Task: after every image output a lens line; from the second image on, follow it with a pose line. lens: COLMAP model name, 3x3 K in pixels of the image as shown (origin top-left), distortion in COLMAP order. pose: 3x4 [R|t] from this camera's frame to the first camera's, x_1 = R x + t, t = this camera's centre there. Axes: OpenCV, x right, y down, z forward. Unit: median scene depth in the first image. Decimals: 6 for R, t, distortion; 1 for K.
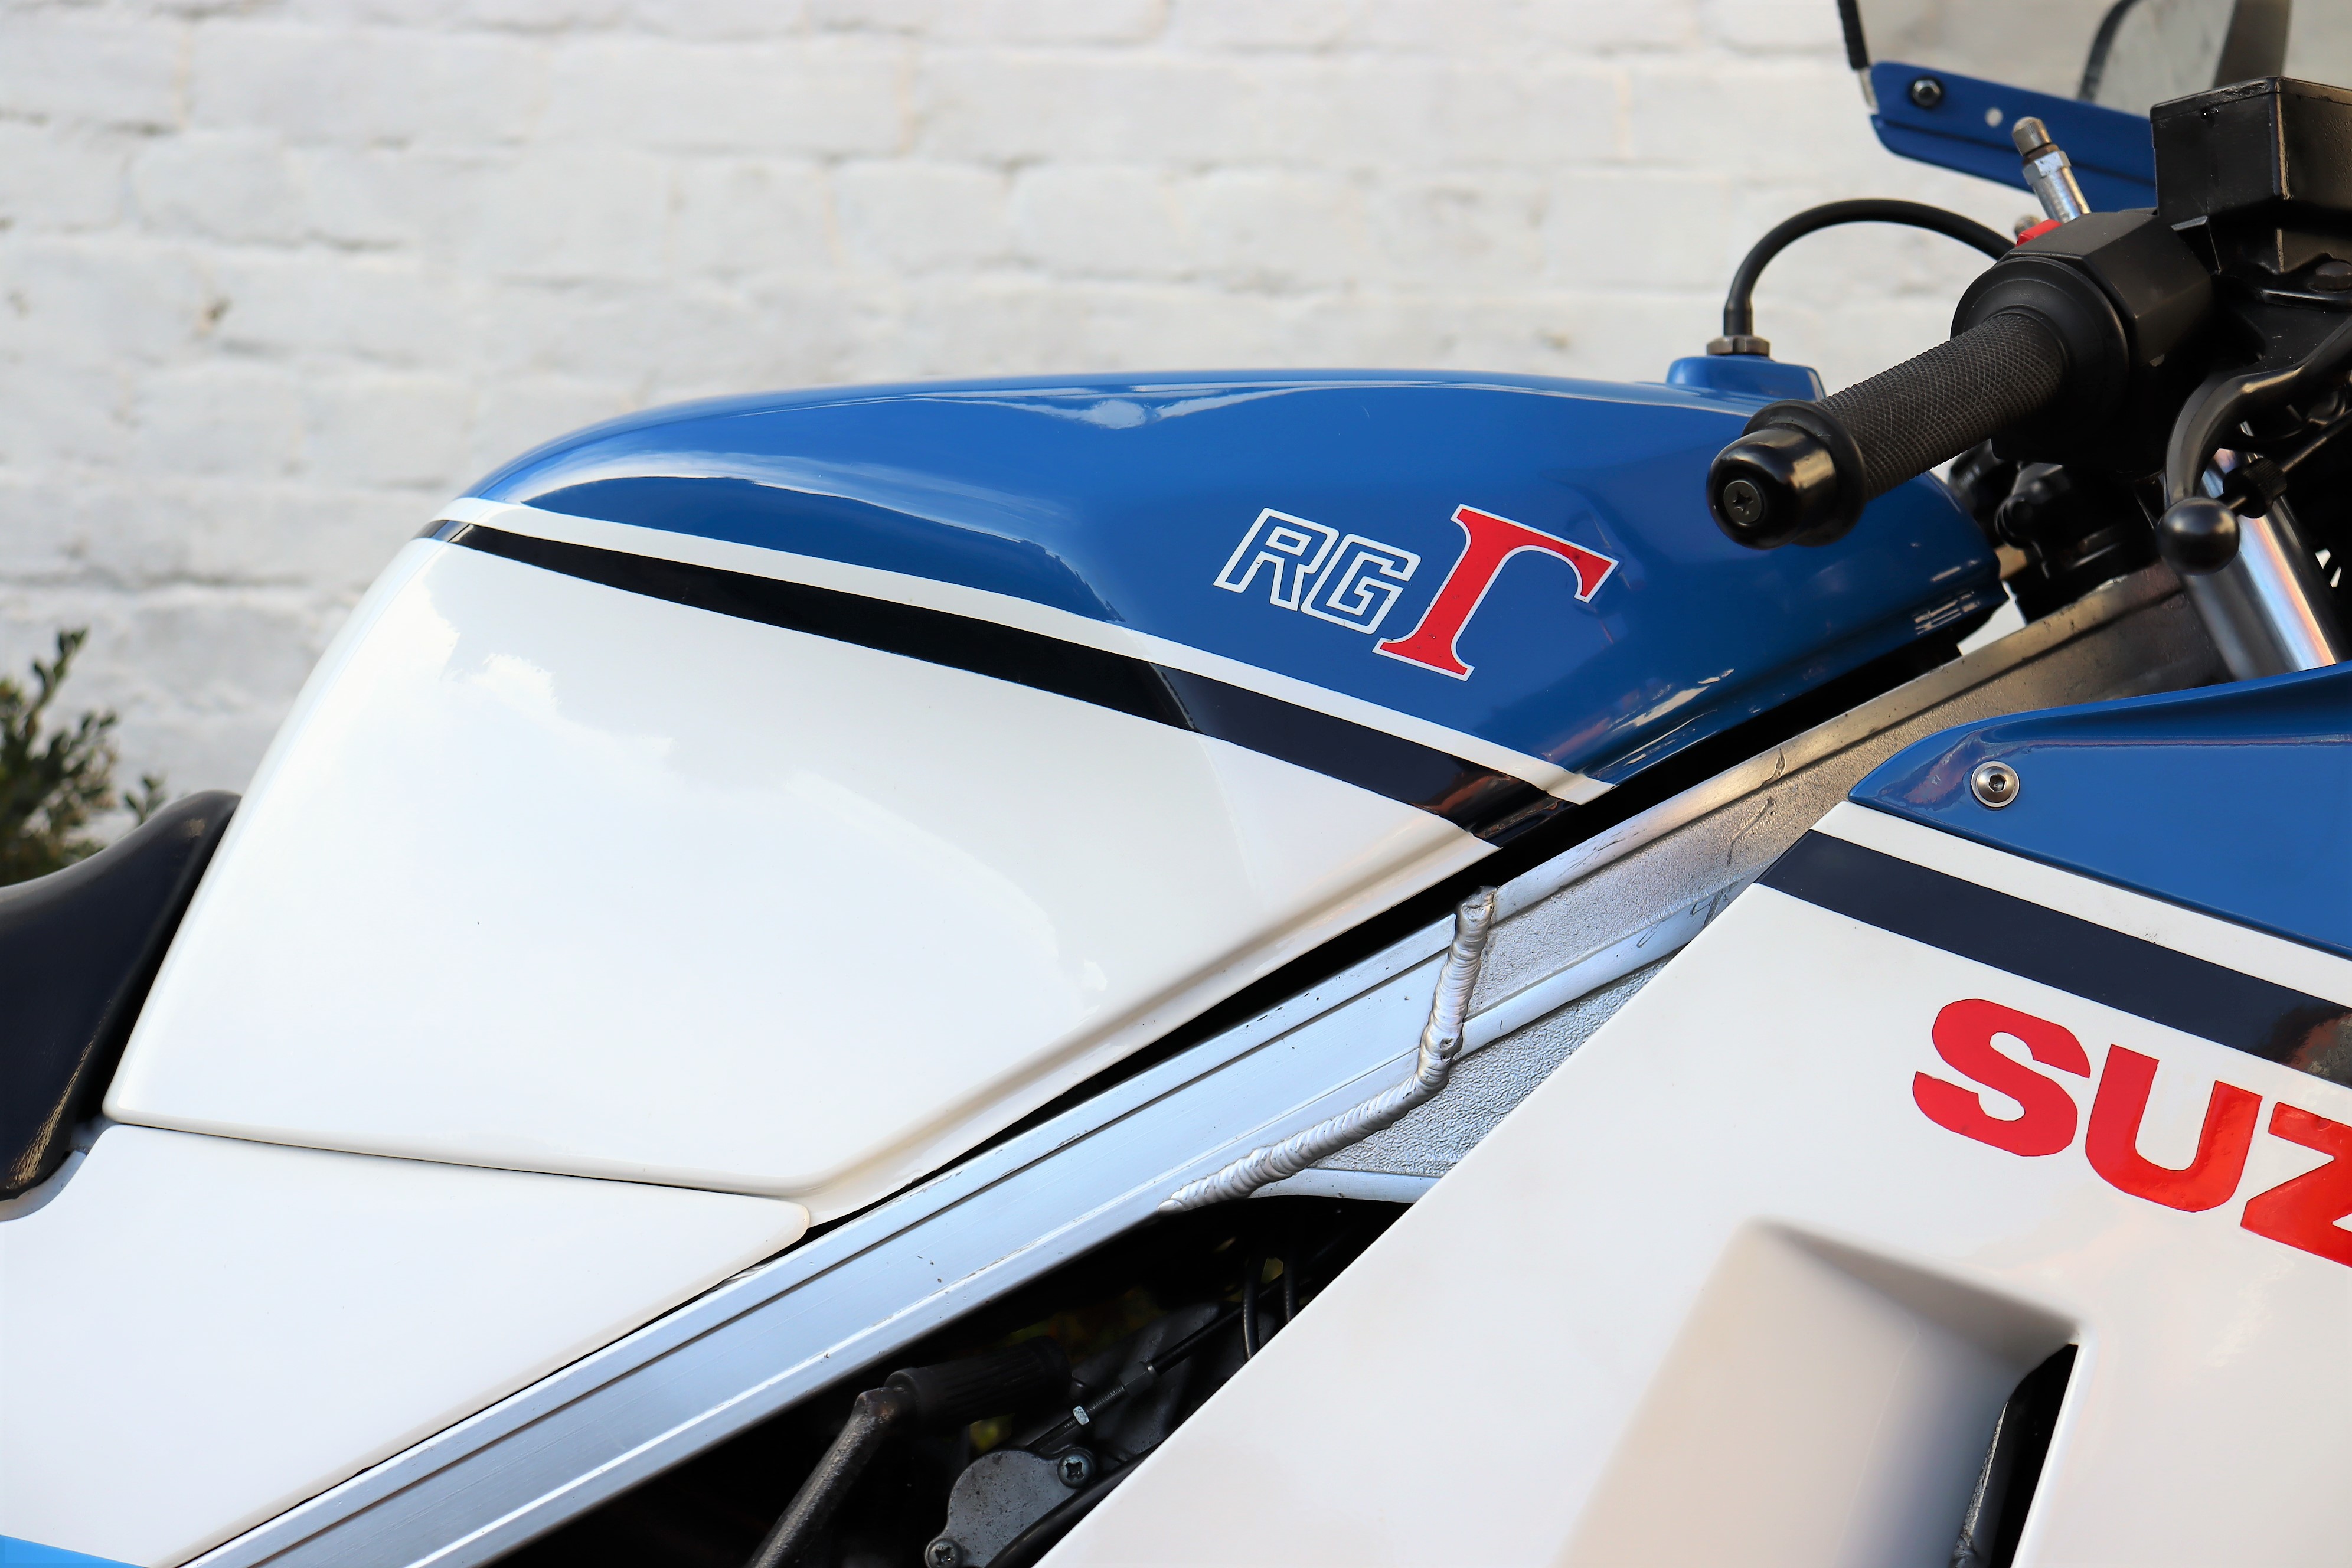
lens RADIAL K [[4892.0, 0, 1109.0], [0, 4892.0, 788.0], [0, 0, 1]] dist [0.292315, 0.044203]
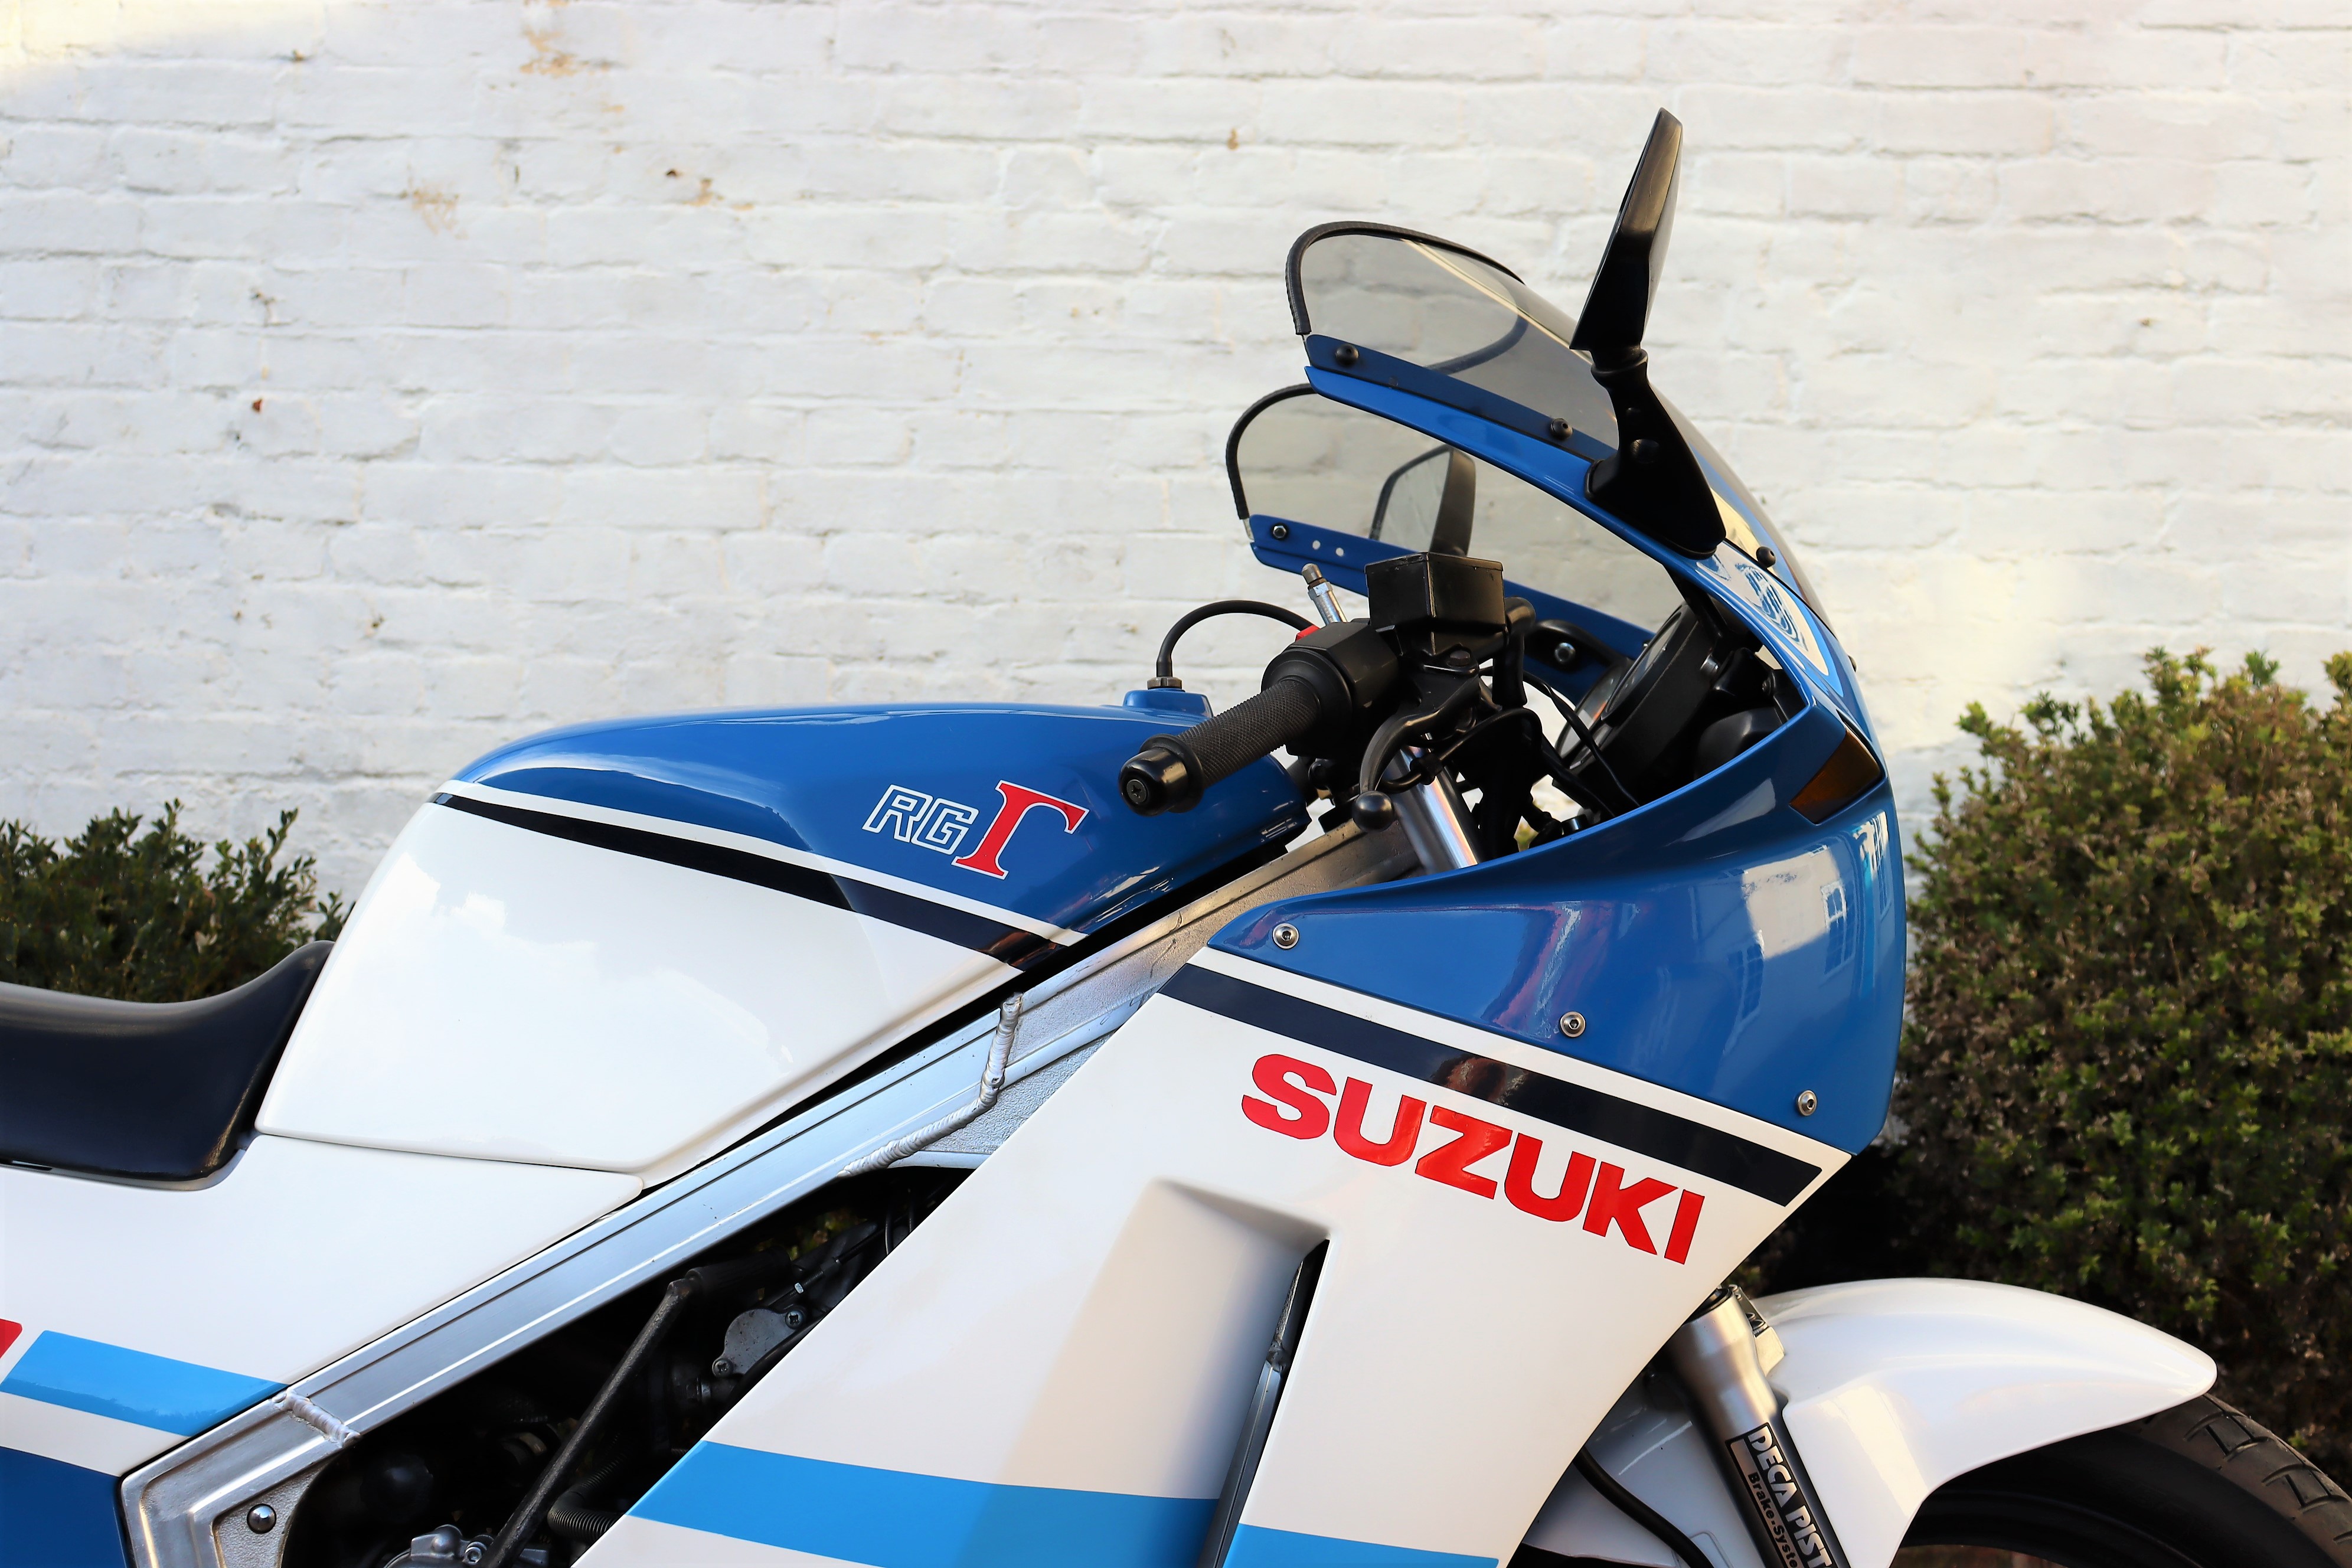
lens RADIAL K [[2829.7, 0, 1127.6], [0, 2829.7, 778.2], [0, 0, 1]] dist [-0.078704, 0.296661]
pose [[0.998246, -0.014764, 0.057328, 0.055999], [0.015641, 0.999767, -0.014882, -0.040588], [-0.057095, 0.015753, 0.998244, -0.042060]]
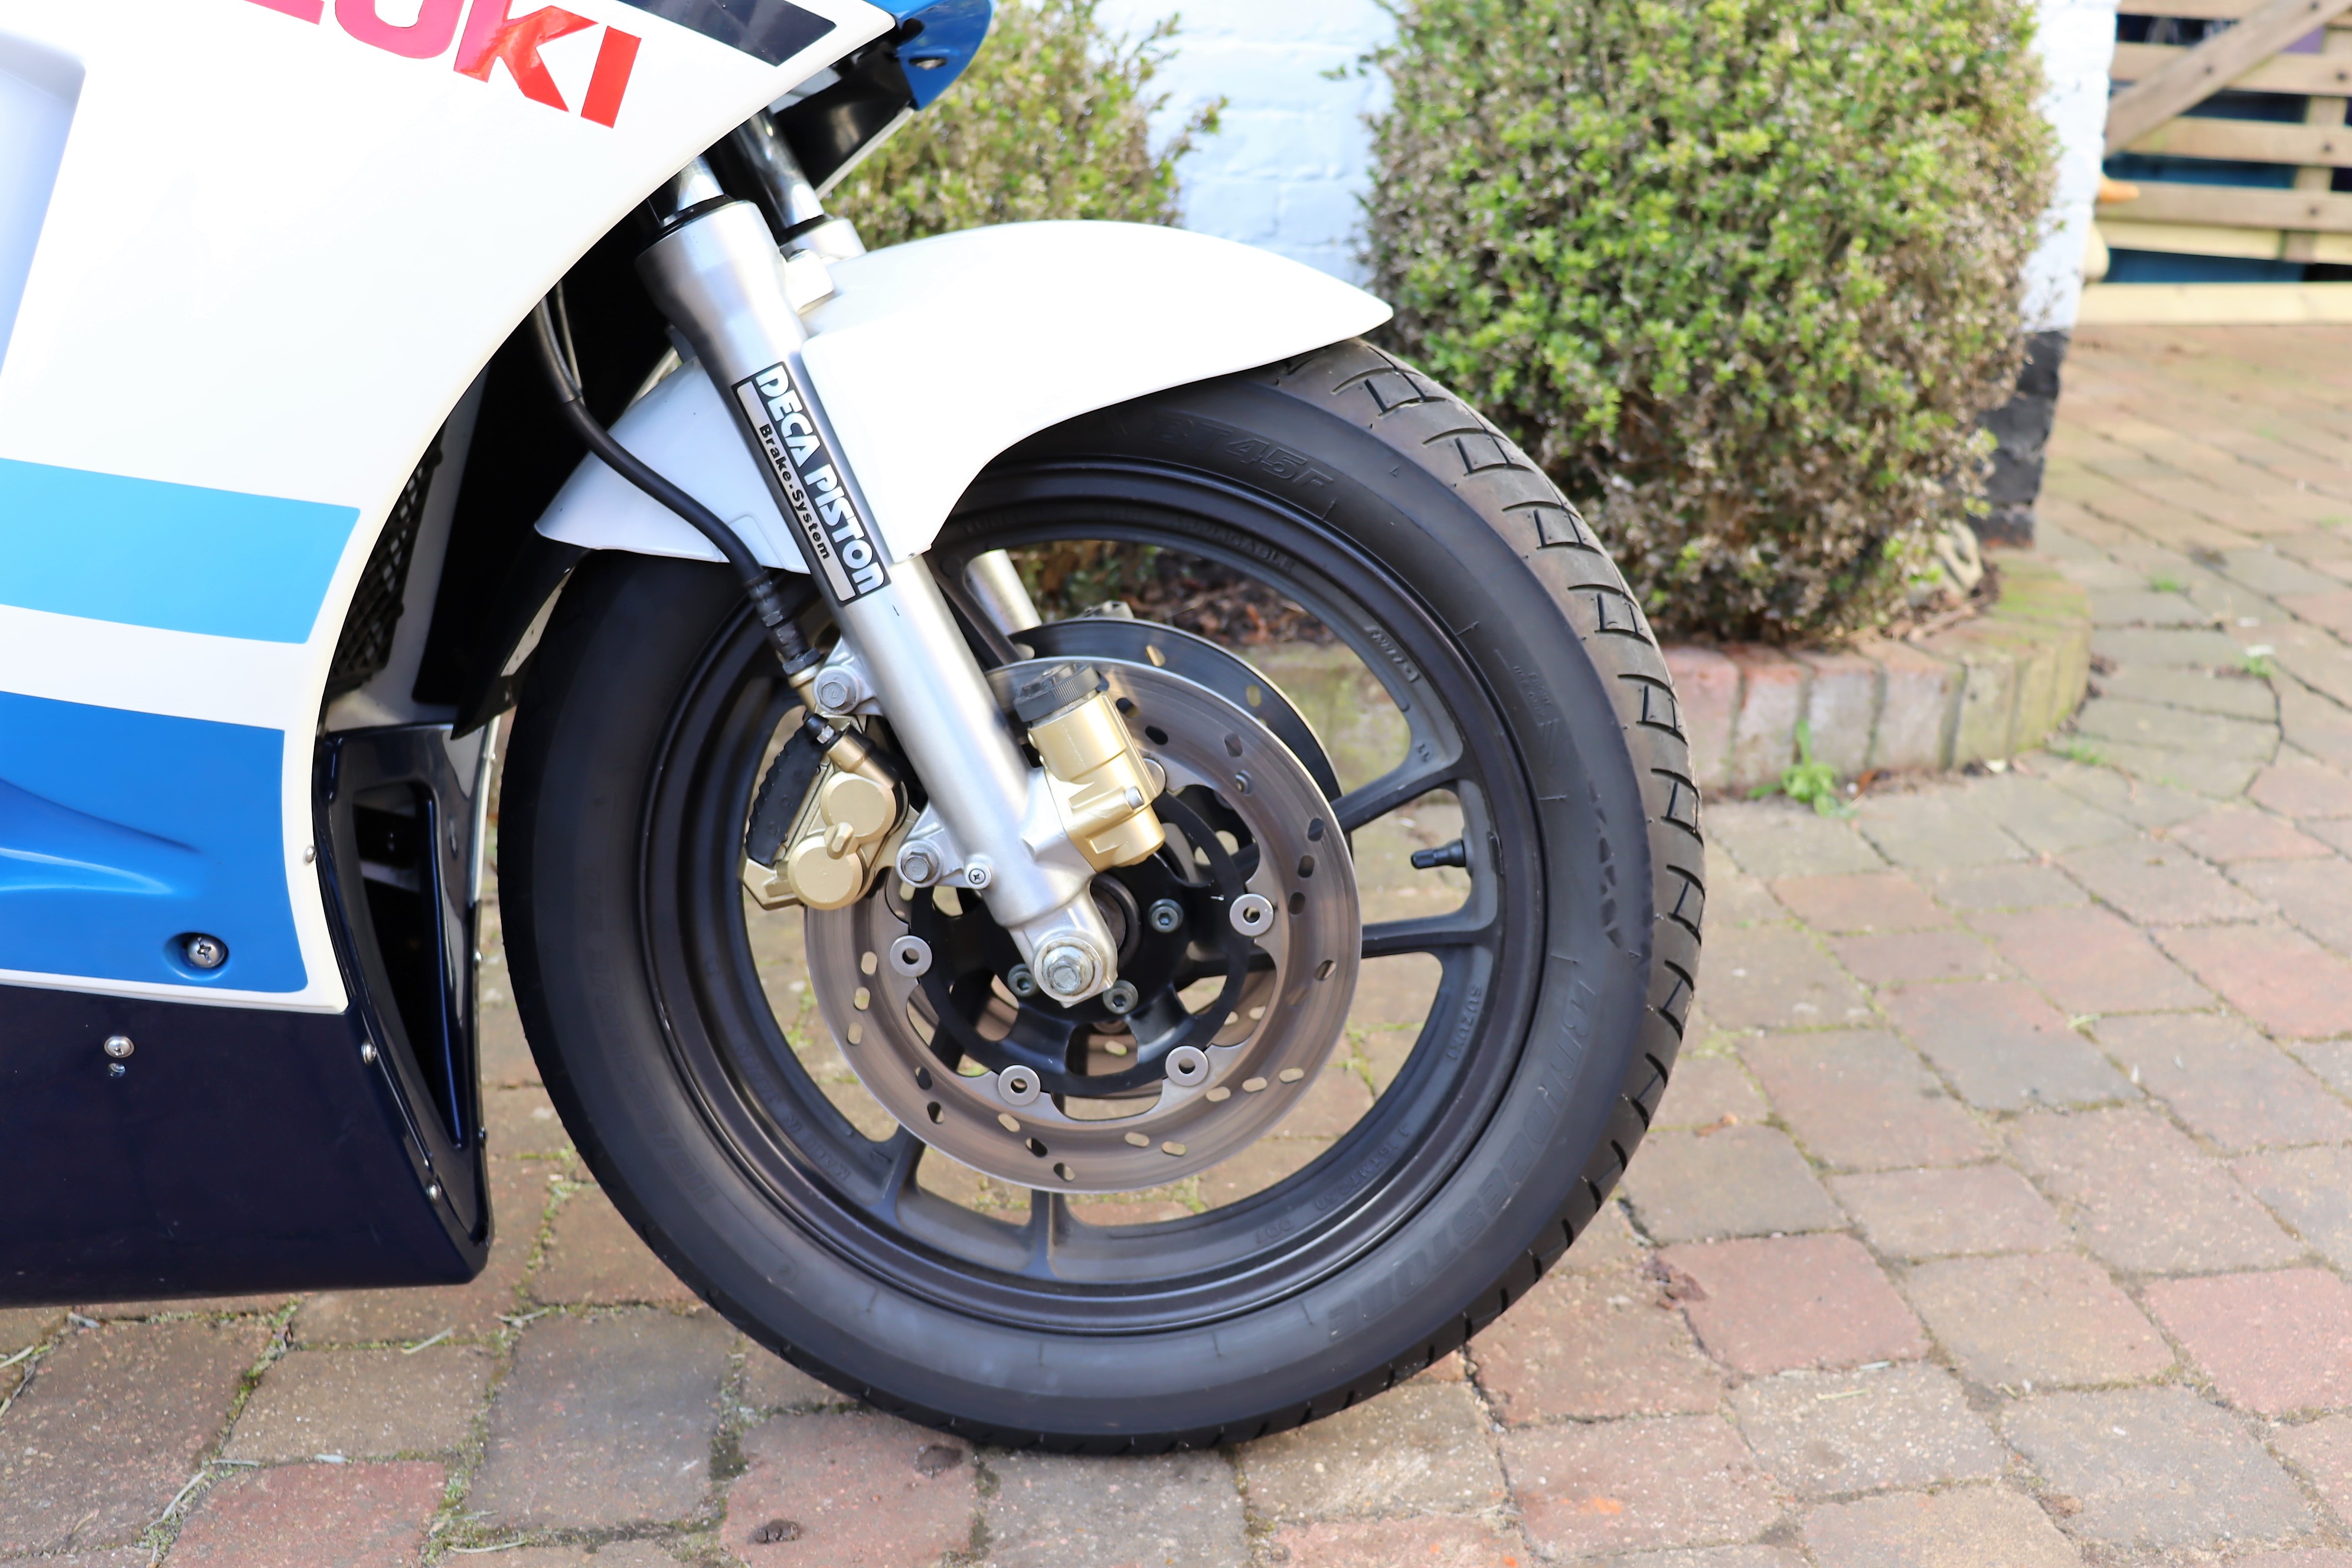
lens RADIAL K [[2143.8, 0, 1174.9], [0, 2143.8, 788.6], [0, 0, 1]] dist [-0.096942, 0.002654]
pose [[0.994297, -0.040806, 0.098531, 0.383338], [0.015390, 0.969133, 0.246058, 0.148652], [-0.105530, -0.243139, 0.964234, 0.334125]]
